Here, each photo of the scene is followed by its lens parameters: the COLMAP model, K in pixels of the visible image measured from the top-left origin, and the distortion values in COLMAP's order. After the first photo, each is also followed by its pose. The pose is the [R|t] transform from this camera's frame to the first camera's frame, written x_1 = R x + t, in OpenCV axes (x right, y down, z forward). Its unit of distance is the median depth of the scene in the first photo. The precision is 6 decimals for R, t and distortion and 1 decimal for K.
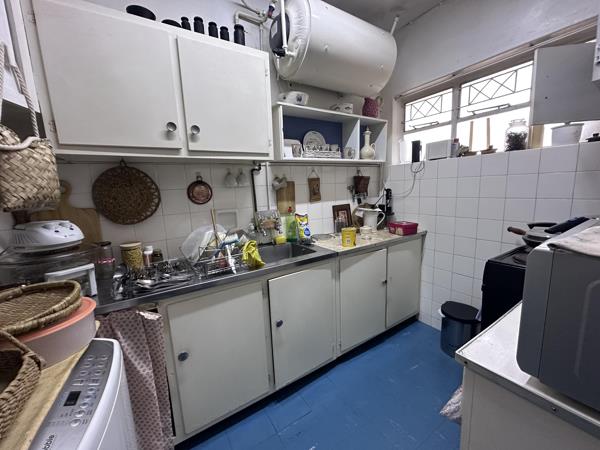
lens RADIAL K [[239.8, 0, 298.8], [0, 239.8, 222.5], [0, 0, 1]] dist [-0.000492, 0.000096]
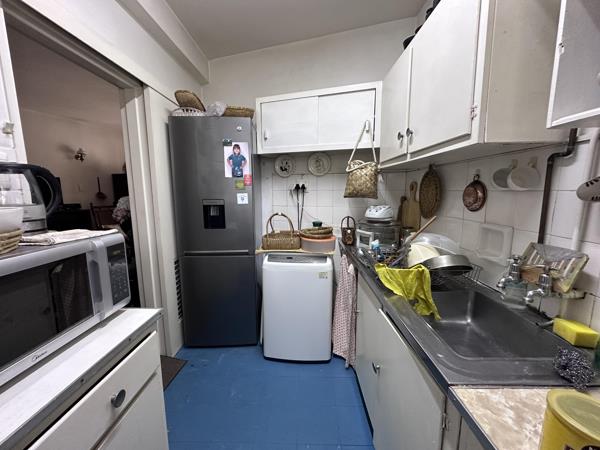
lens RADIAL K [[239.8, 0, 300.7], [0, 239.8, 223.3], [0, 0, 1]] dist [-0.000492, 0.000096]
pose [[-0.533406, 0.156914, -0.831178, 0.538778], [-0.106664, 0.962321, 0.250123, -0.172396], [0.839107, 0.222074, -0.496571, 0.928482]]
